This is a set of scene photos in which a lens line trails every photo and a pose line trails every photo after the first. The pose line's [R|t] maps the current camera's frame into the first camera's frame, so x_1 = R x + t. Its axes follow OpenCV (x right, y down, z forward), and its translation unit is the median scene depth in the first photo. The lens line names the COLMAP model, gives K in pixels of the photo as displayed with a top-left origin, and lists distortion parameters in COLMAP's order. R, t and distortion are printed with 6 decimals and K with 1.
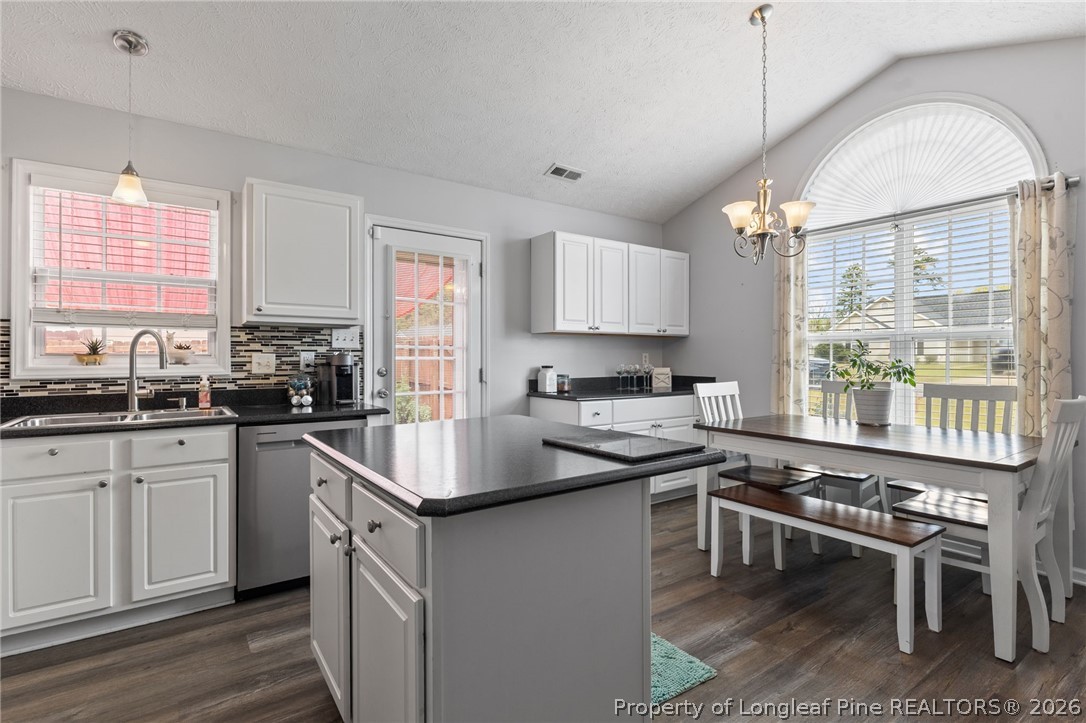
lens RADIAL K [[524.0, 0, 542.9], [0, 524.0, 357.5], [0, 0, 1]] dist [0.000329, -0.000094]
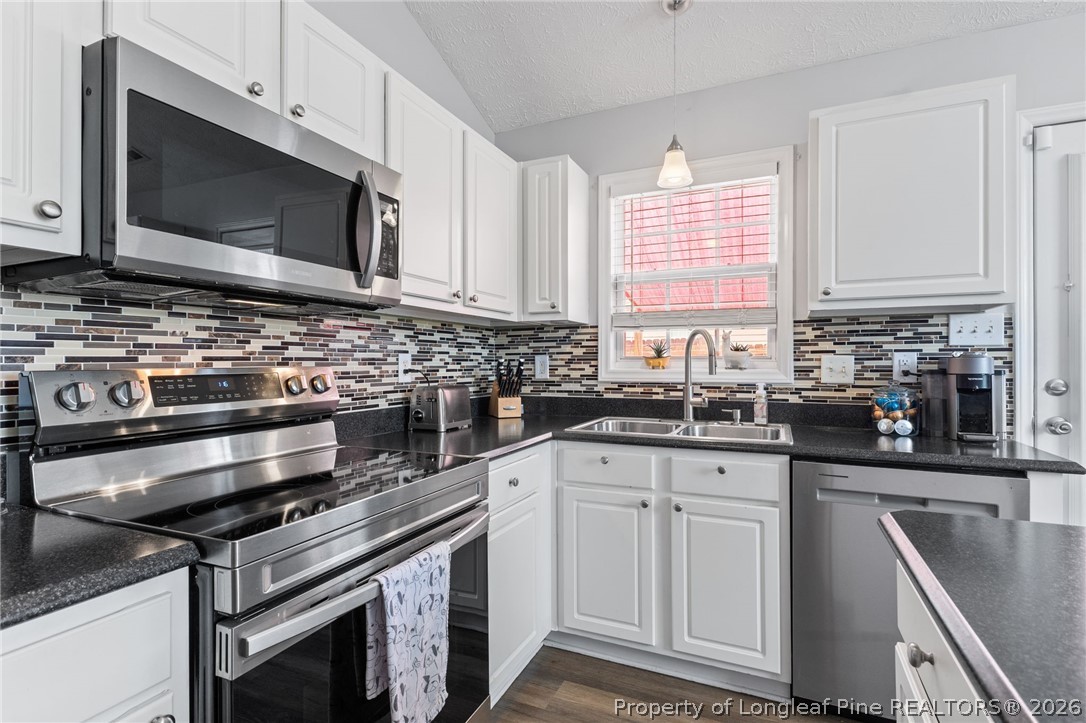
lens RADIAL K [[521.9, 0, 542.1], [0, 521.9, 359.1], [0, 0, 1]] dist [0.004830, -0.000171]
pose [[0.503474, -0.003537, -0.864003, -0.120680], [0.000164, 0.999992, -0.003998, 0.000165], [0.864010, 0.001872, 0.503471, 0.298579]]
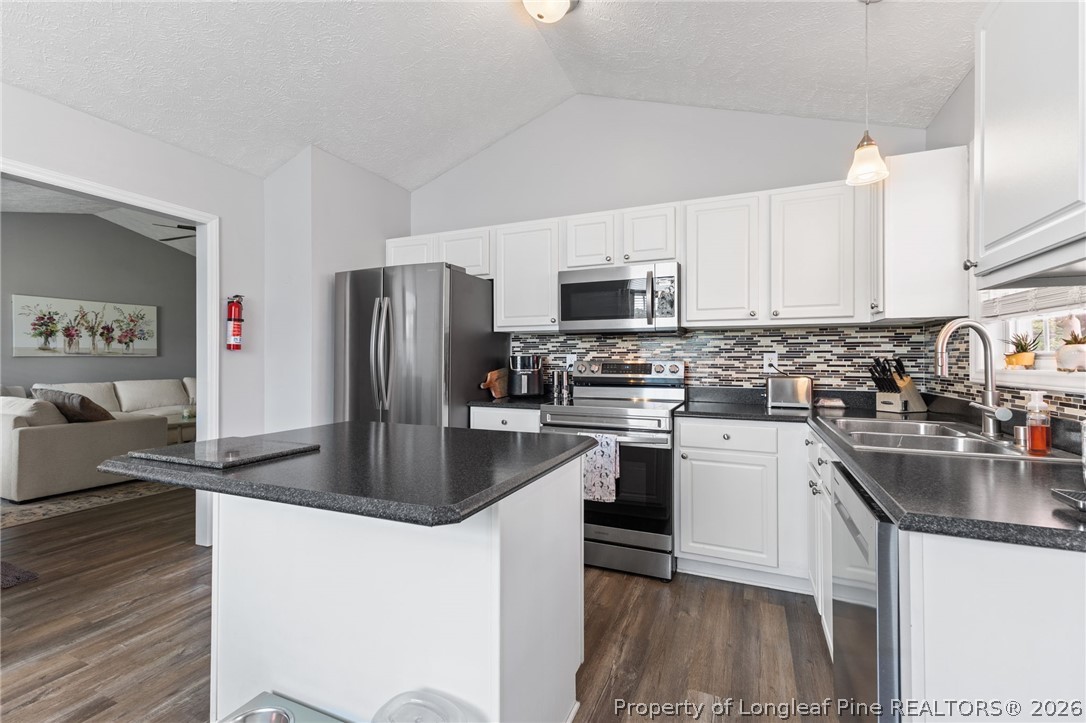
lens RADIAL K [[469.7, 0, 541.7], [0, 469.7, 358.1], [0, 0, 1]] dist [0.003957, 0.000017]
pose [[-0.857800, 0.000652, -0.513983, 0.051598], [-0.000080, 0.999999, 0.001402, -0.001544], [0.513983, 0.001244, -0.857799, 1.104048]]
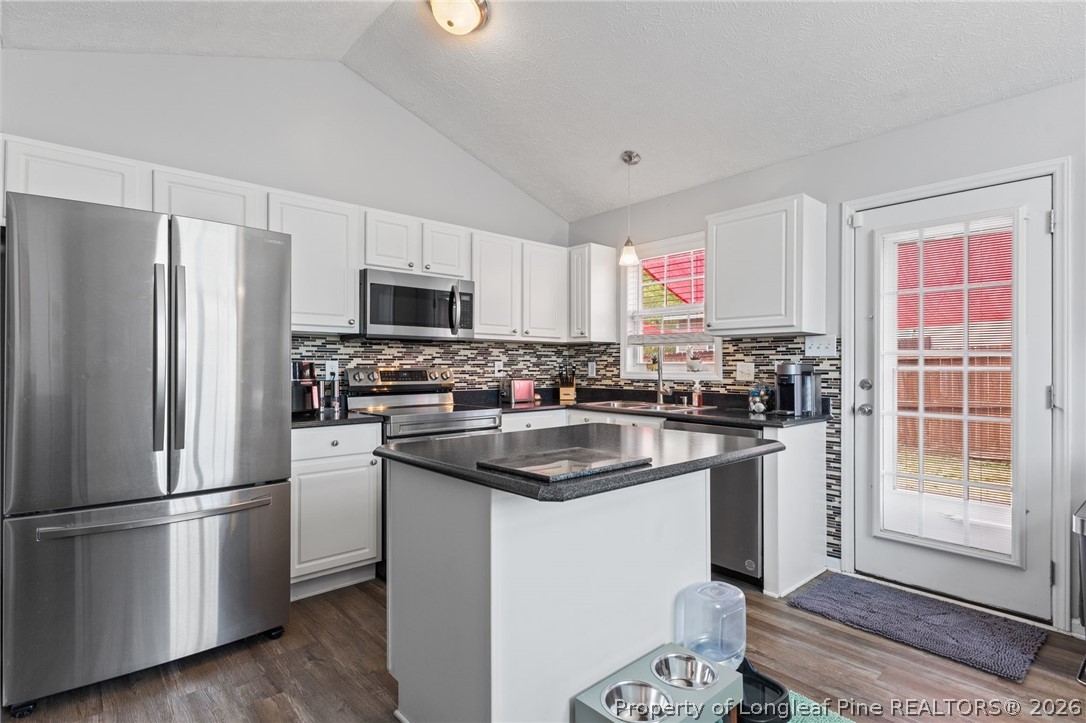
lens RADIAL K [[533.3, 0, 543.9], [0, 533.3, 363.7], [0, 0, 1]] dist [0.002751, 0.000064]
pose [[0.110055, -0.002069, -0.993923, 0.569196], [-0.003352, 0.999991, -0.002453, -0.001515], [0.993920, 0.003602, 0.110047, 0.467792]]
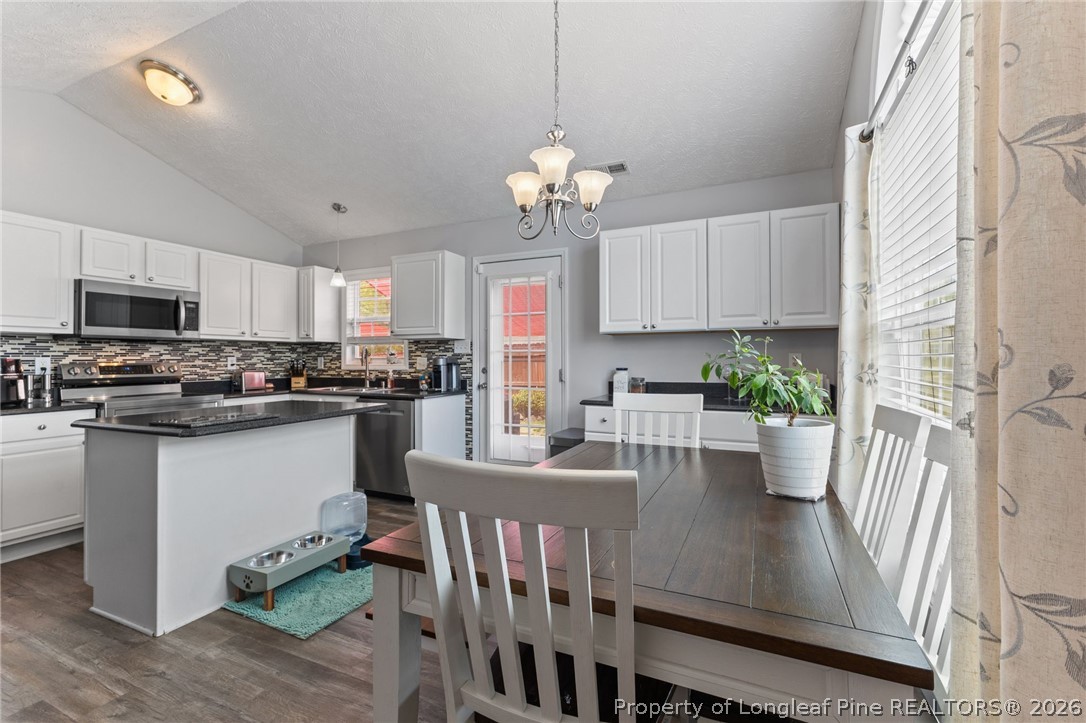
lens RADIAL K [[467.8, 0, 545.1], [0, 467.8, 352.3], [0, 0, 1]] dist [0.001165, -0.000334]
pose [[0.504062, -0.012888, -0.863571, 0.966725], [0.002309, 0.999905, -0.013576, -0.002896], [0.863664, 0.004849, 0.504044, 0.618390]]
